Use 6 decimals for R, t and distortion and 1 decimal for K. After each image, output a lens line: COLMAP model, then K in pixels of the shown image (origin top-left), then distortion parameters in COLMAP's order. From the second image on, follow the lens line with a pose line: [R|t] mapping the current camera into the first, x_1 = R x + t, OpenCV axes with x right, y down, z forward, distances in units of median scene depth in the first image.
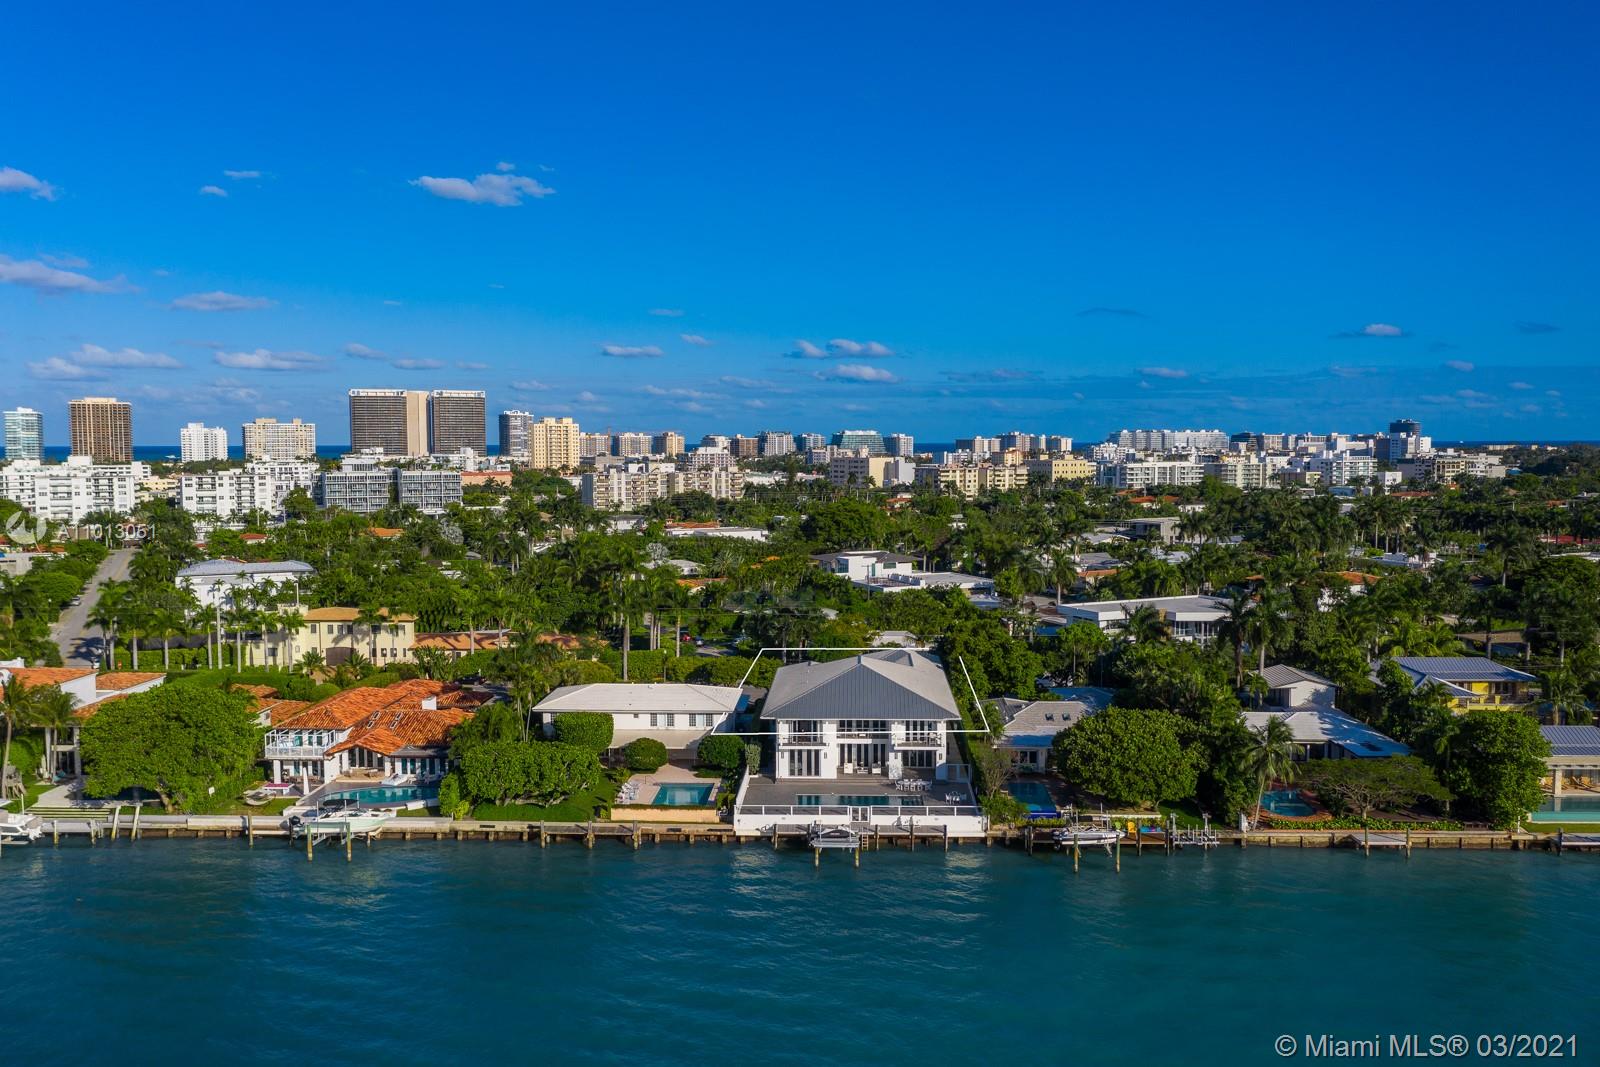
lens RADIAL K [[1267.2, 0, 798.9], [0, 1267.2, 532.1], [0, 0, 1]] dist [0.000735, -0.001029]
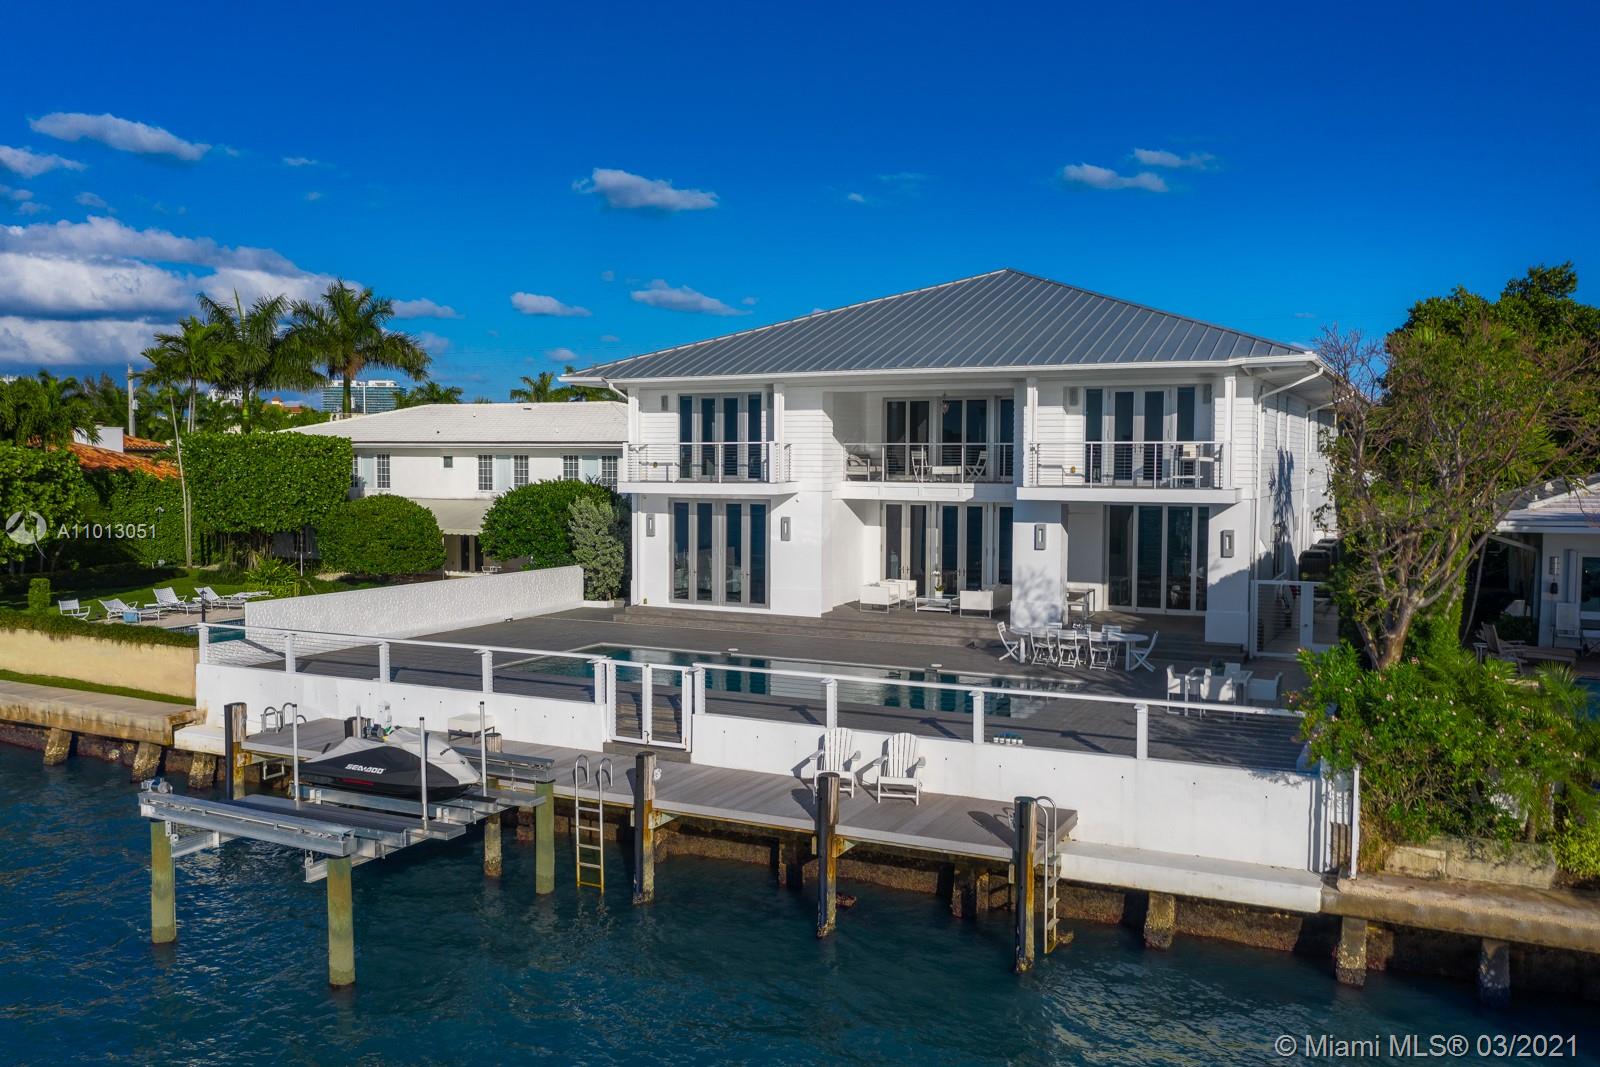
lens RADIAL K [[1267.2, 0, 801.0], [0, 1267.2, 535.3], [0, 0, 1]] dist [0.000735, -0.001029]
pose [[0.907742, 0.024940, -0.418786, 0.145473], [-0.029124, 0.999569, -0.003601, 0.189367], [0.418516, 0.015466, 0.908078, 0.800647]]
